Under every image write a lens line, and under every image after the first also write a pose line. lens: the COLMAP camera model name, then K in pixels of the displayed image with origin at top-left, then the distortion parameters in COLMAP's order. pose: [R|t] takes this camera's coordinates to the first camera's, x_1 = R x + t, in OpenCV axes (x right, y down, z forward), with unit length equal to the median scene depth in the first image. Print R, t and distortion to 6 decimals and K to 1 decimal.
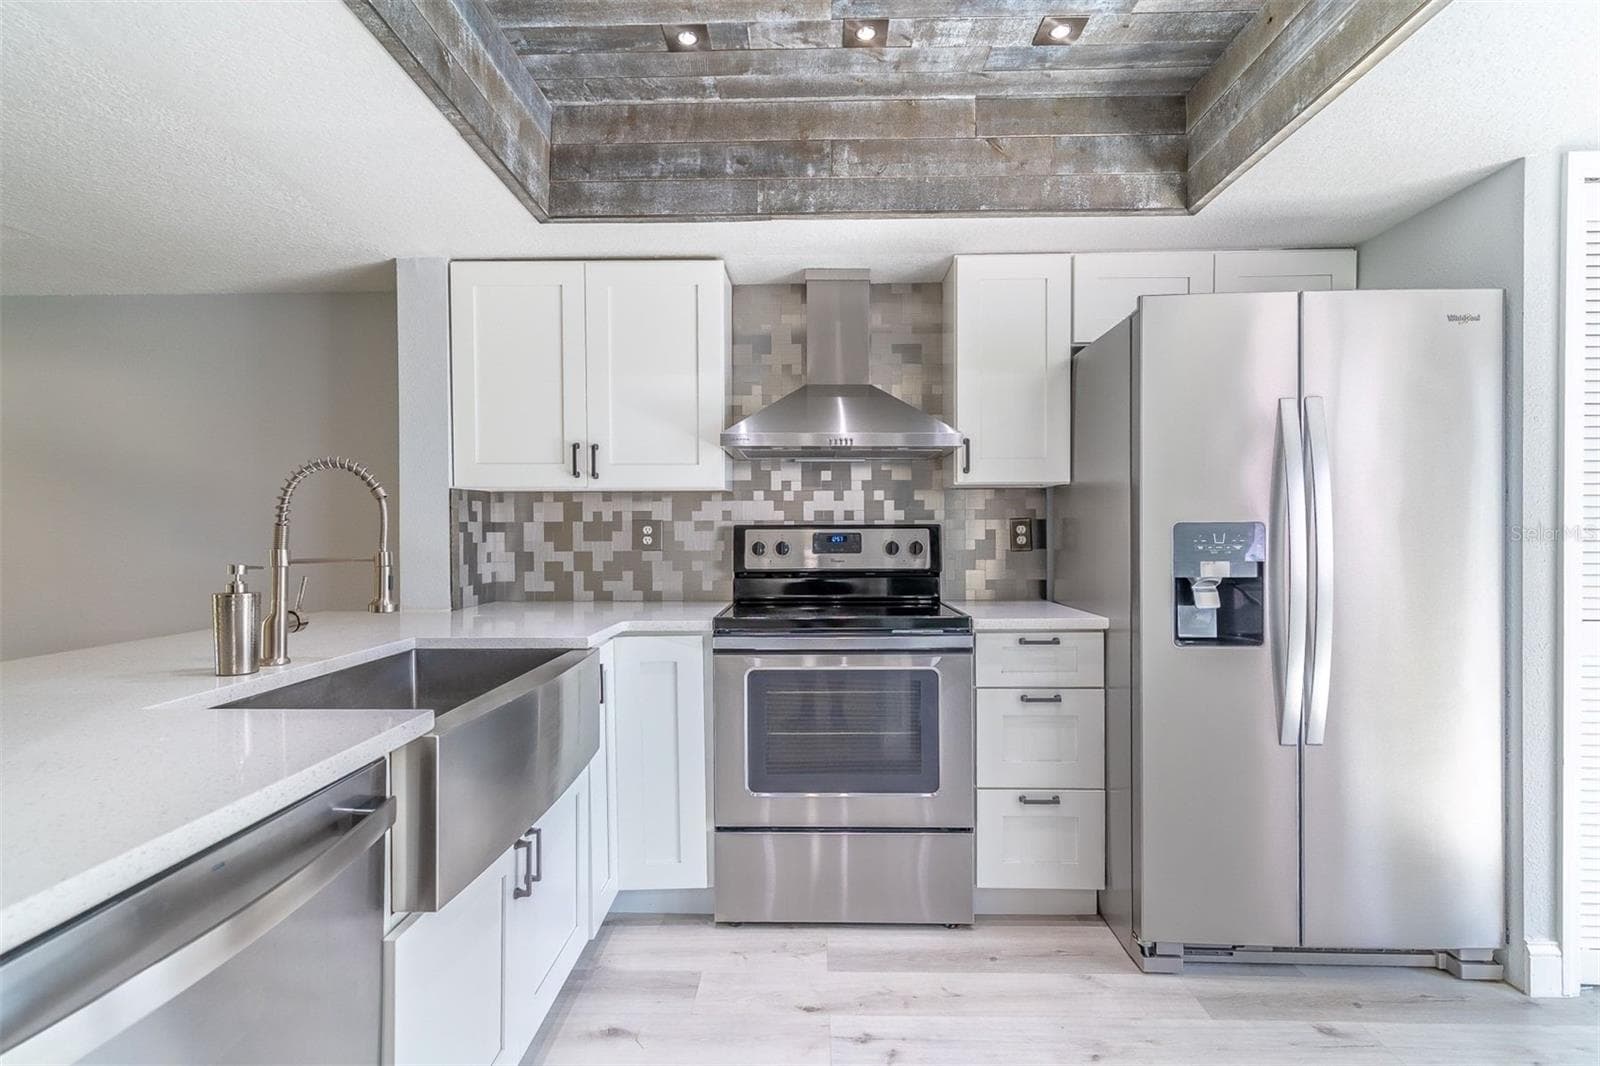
lens RADIAL K [[770.4, 0, 798.5], [0, 770.4, 537.0], [0, 0, 1]] dist [0.002421, 0.000728]
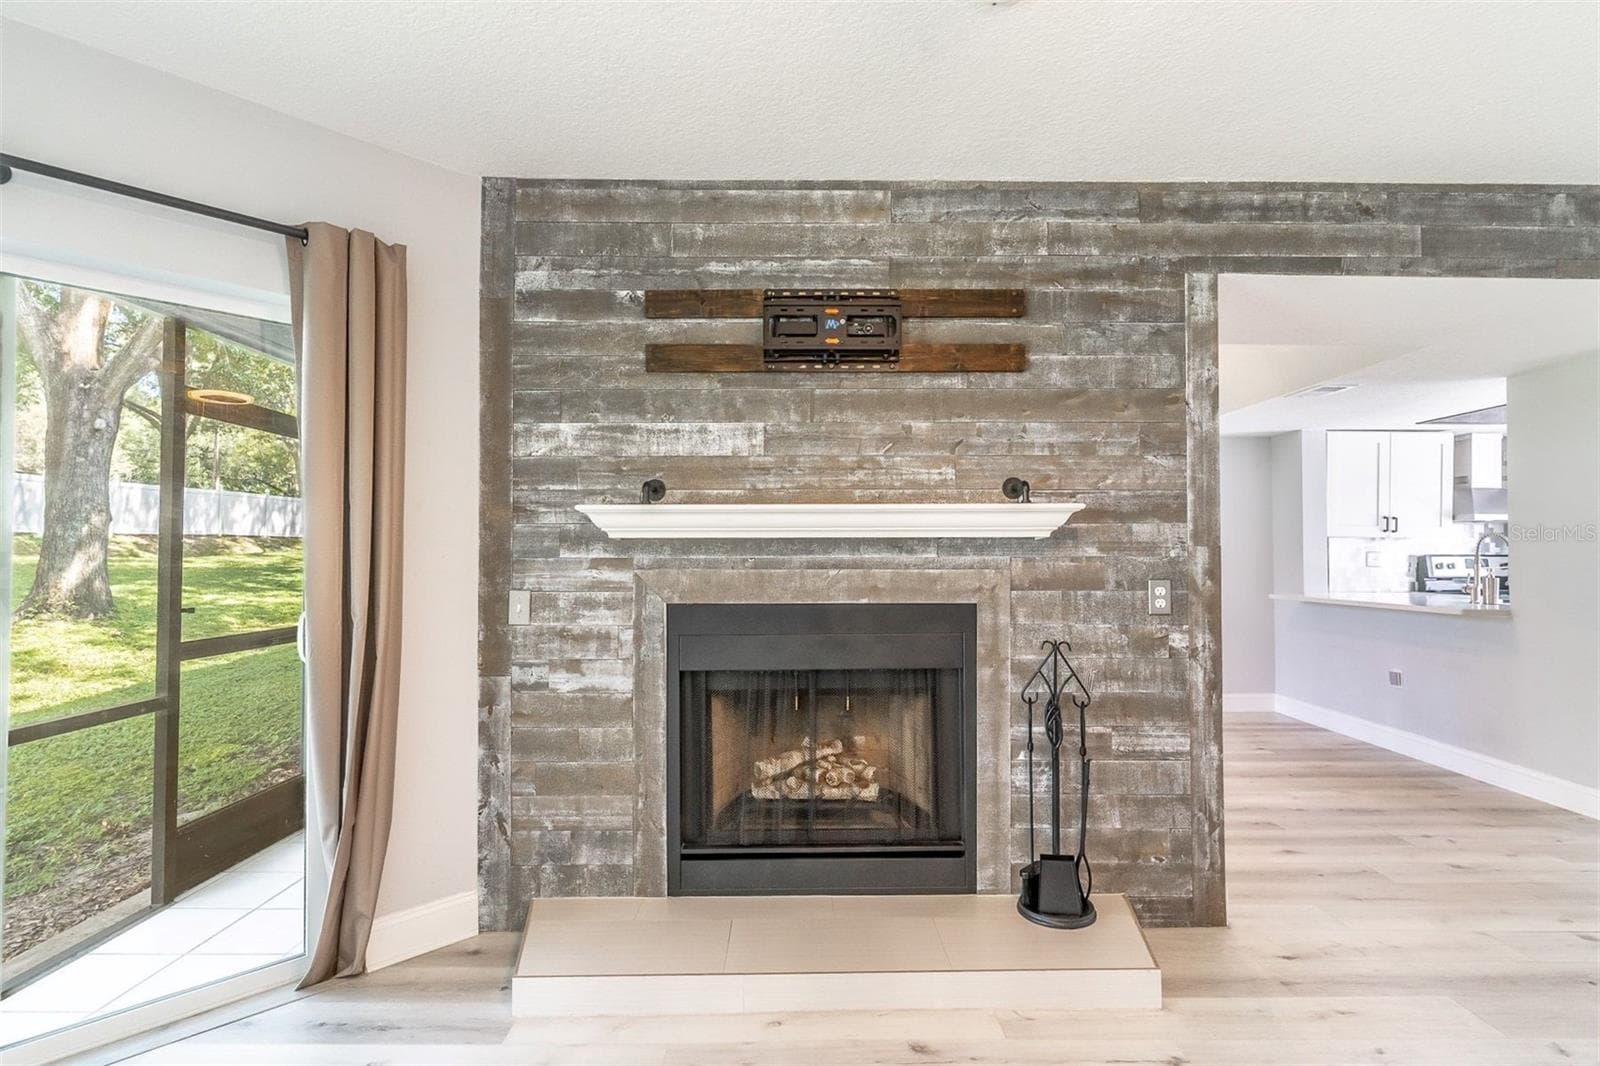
lens RADIAL K [[770.4, 0, 796.3], [0, 770.4, 537.1], [0, 0, 1]] dist [0.002421, 0.000728]
pose [[0.999674, 0.006794, 0.024610, -1.753255], [-0.006076, 0.999556, -0.029154, 0.008031], [-0.024797, 0.028995, 0.999272, -0.974404]]
